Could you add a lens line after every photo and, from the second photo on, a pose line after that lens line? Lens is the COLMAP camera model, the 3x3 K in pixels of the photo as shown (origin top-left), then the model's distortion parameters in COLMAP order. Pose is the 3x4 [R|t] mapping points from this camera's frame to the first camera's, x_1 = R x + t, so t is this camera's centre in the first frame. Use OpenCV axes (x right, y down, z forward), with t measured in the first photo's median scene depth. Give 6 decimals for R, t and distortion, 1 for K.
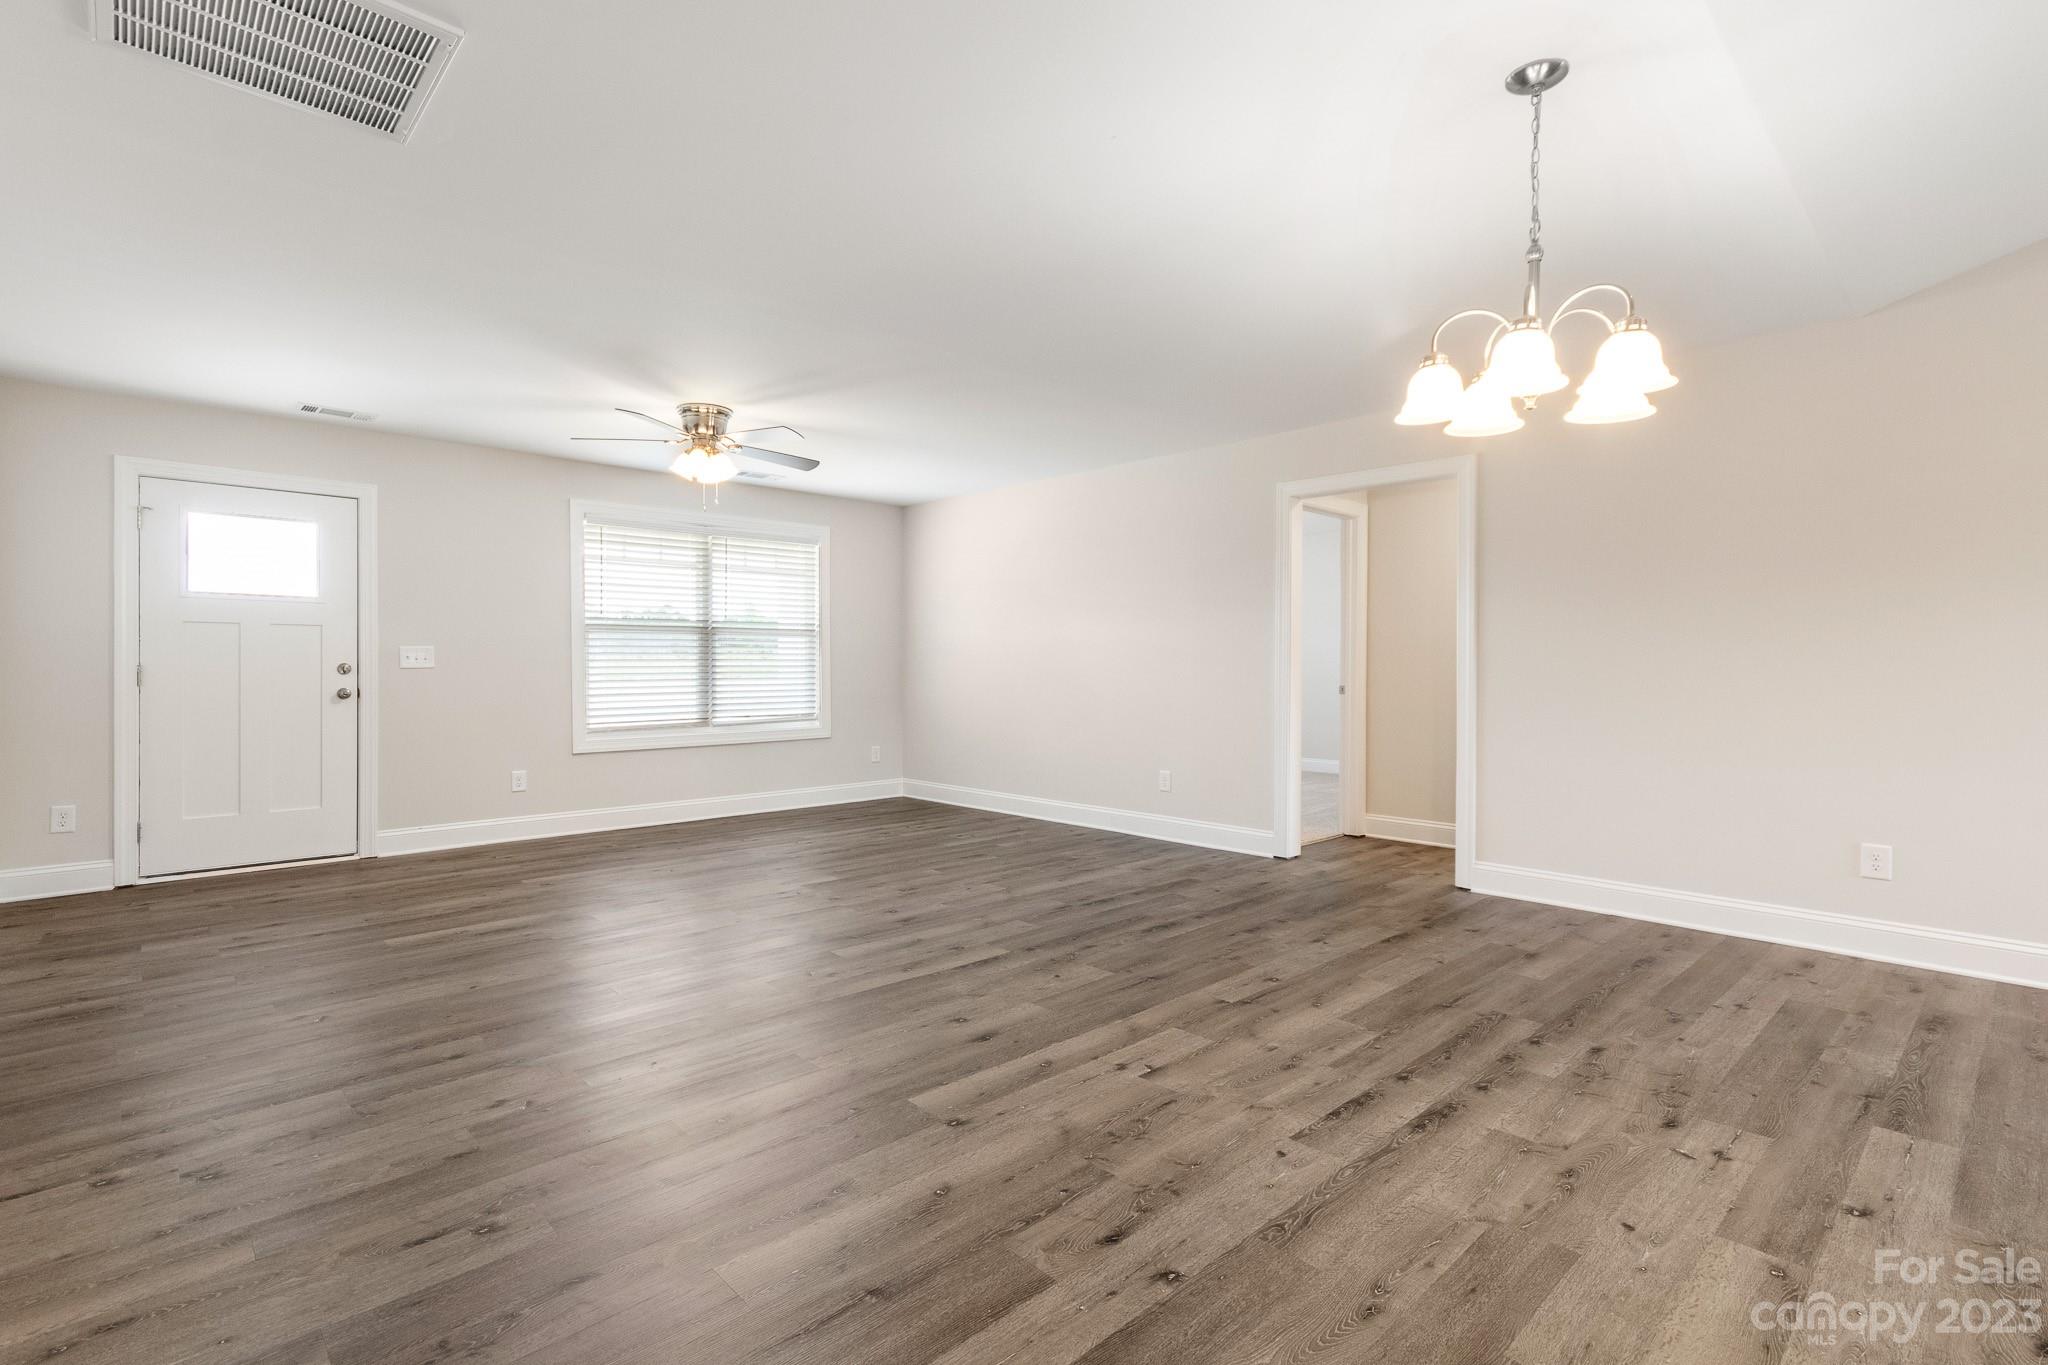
lens RADIAL K [[950.9, 0, 1012.3], [0, 950.9, 673.7], [0, 0, 1]] dist [0.007607, 0.001572]
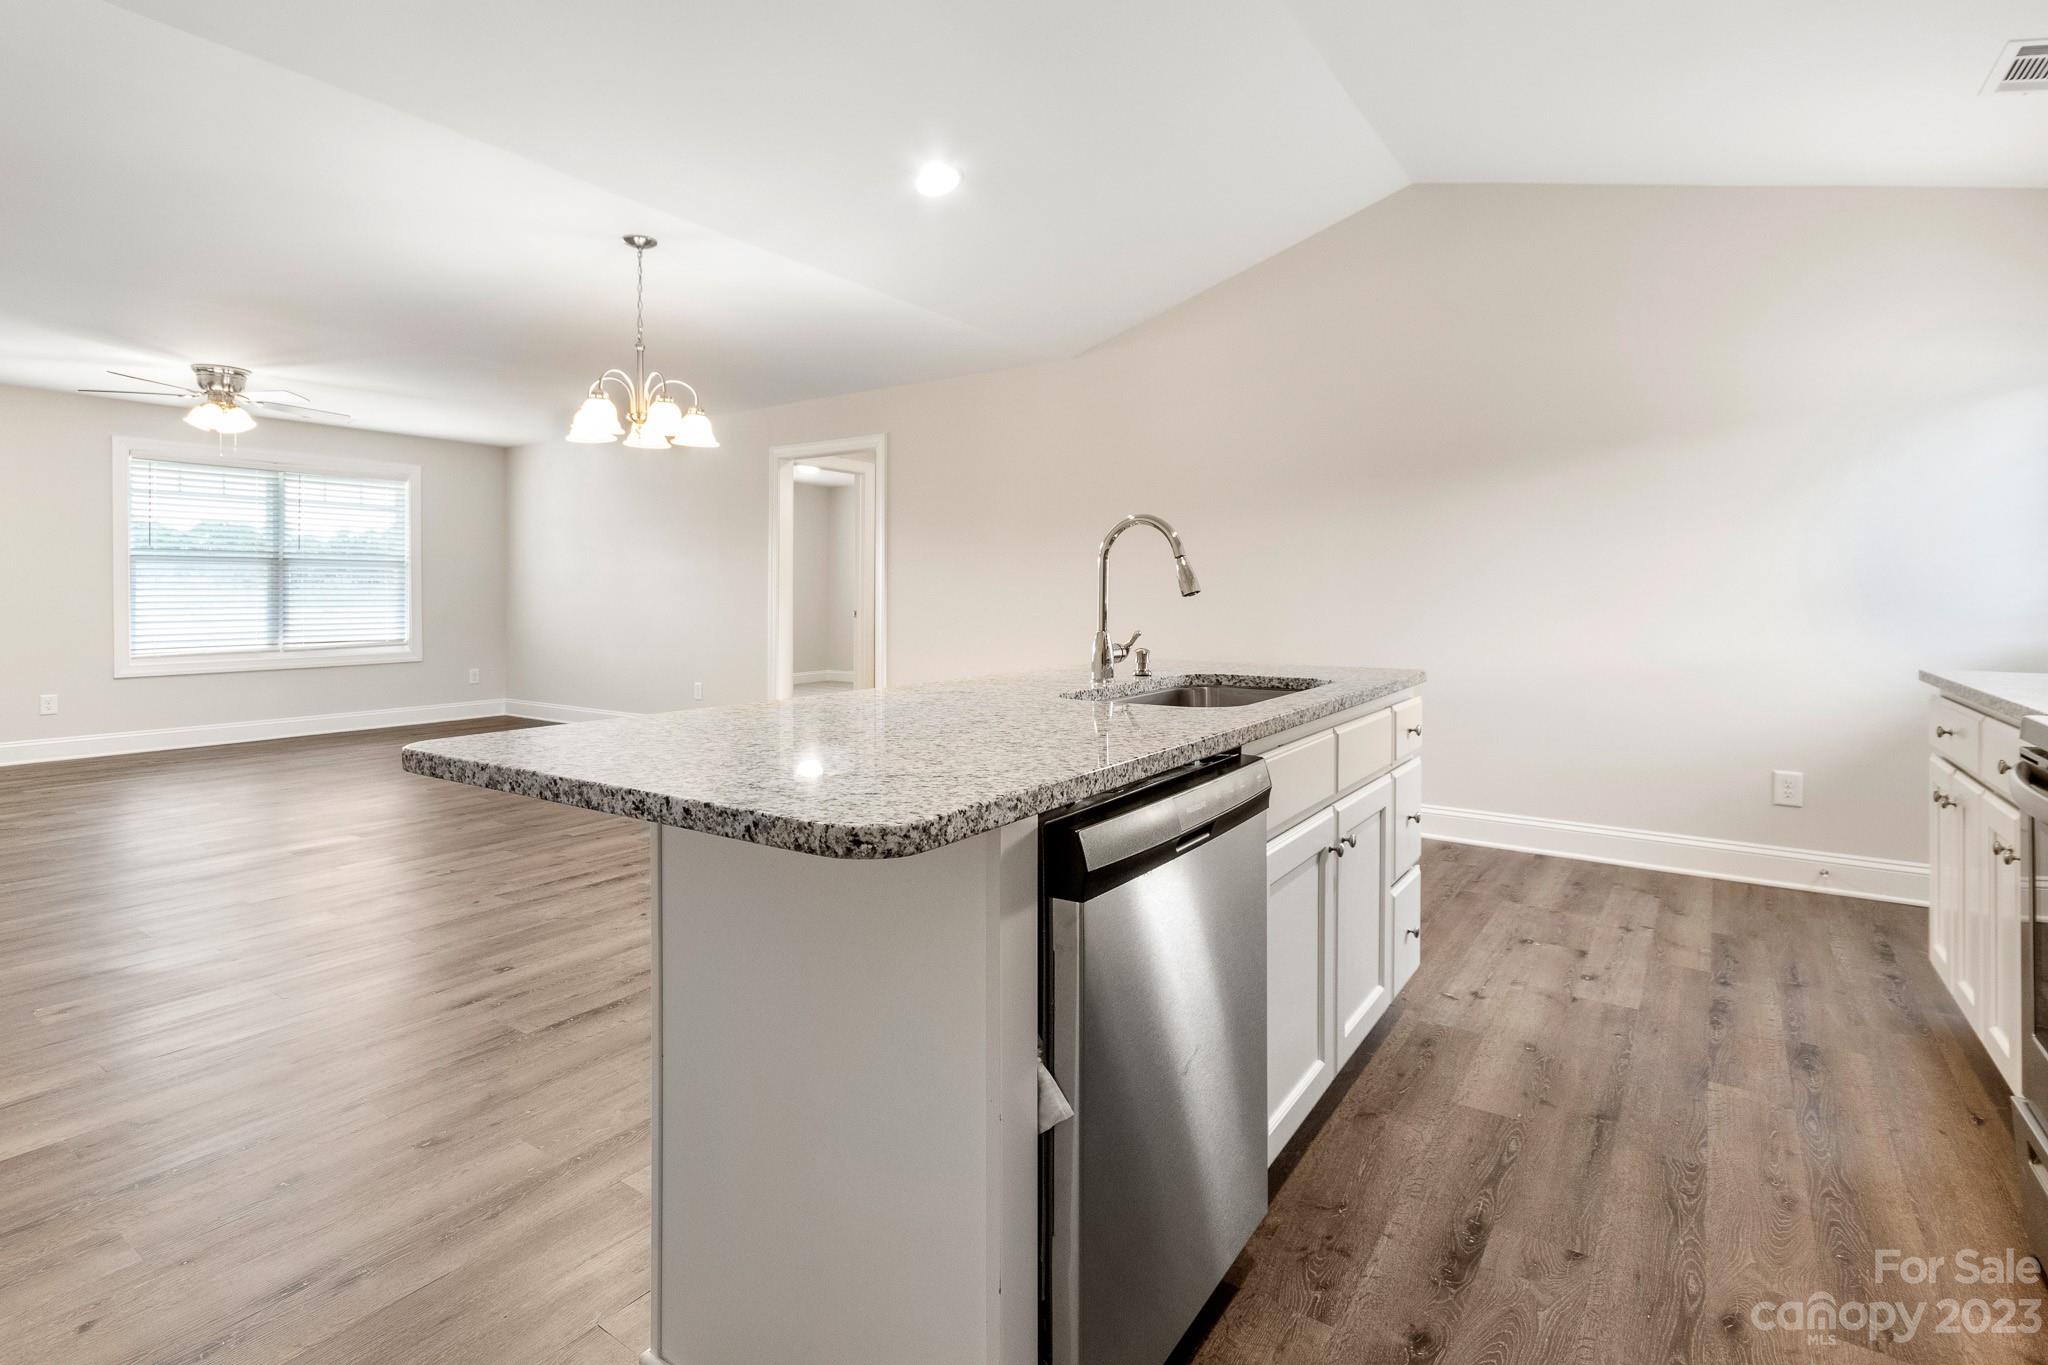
lens RADIAL K [[977.9, 0, 1015.3], [0, 977.9, 595.6], [0, 0, 1]] dist [0.013735, -0.000155]
pose [[0.978226, 0.000226, 0.207542, 0.337940], [0.001361, 0.999971, -0.007502, 0.003026], [-0.207538, 0.007621, 0.978197, -0.326731]]
